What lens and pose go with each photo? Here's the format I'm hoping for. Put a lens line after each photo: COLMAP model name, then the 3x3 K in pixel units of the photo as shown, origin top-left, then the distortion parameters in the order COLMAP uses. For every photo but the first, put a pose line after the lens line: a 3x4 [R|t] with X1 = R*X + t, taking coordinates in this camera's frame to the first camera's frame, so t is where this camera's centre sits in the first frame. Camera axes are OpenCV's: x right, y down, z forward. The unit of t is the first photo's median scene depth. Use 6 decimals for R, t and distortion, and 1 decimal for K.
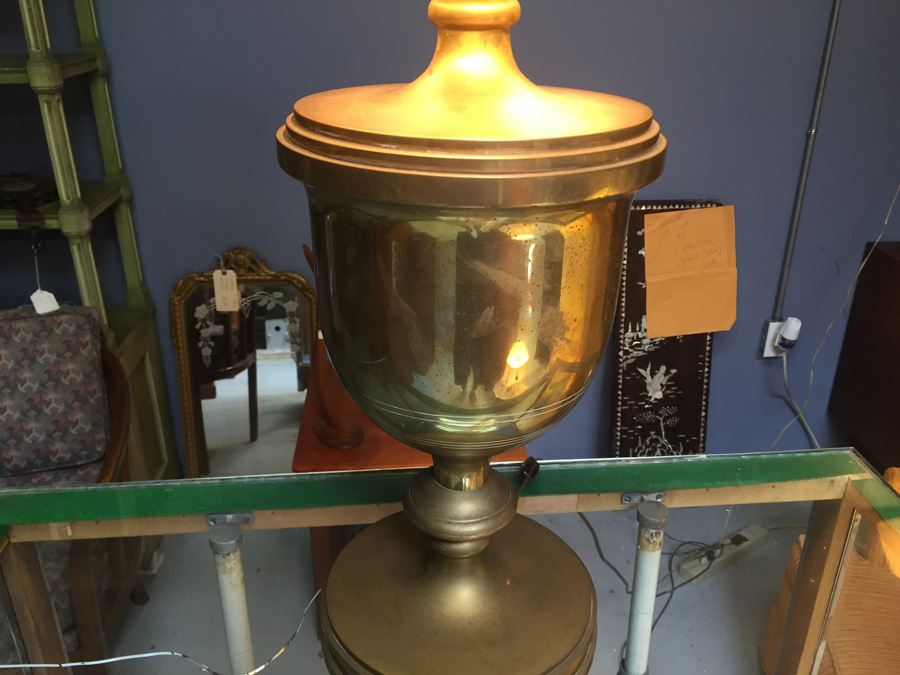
lens RADIAL K [[733.6, 0, 450.0], [0, 733.6, 337.5], [0, 0, 1]] dist [0.069569, -0.119272]
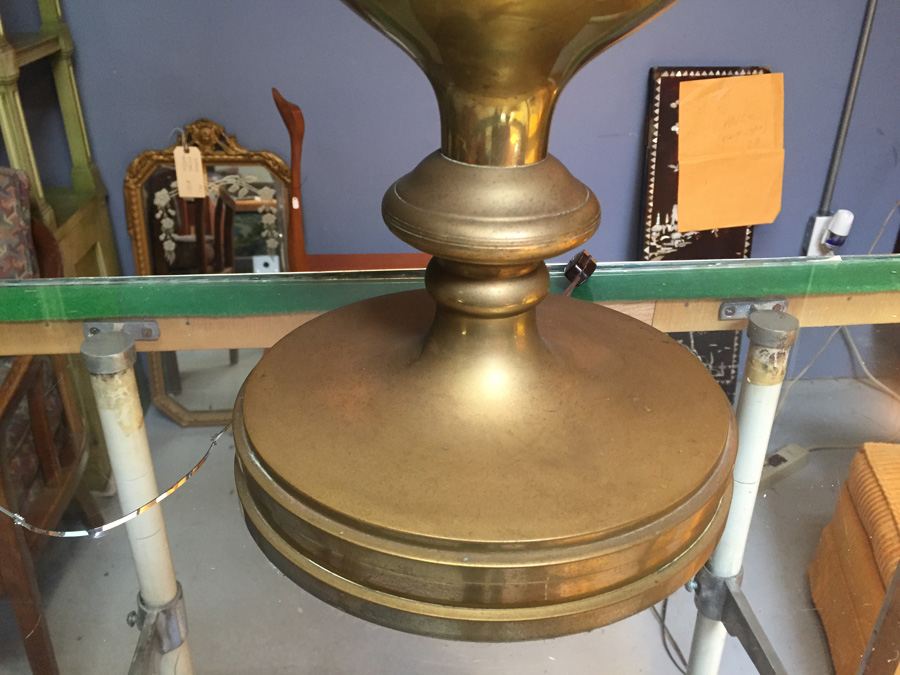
lens RADIAL K [[733.6, 0, 450.0], [0, 733.6, 337.5], [0, 0, 1]] dist [0.069569, -0.119272]
pose [[0.999976, 0.003939, 0.005646, -0.005012], [-0.004256, 0.998344, 0.057362, 0.077958], [-0.005411, -0.057384, 0.998338, 0.128981]]
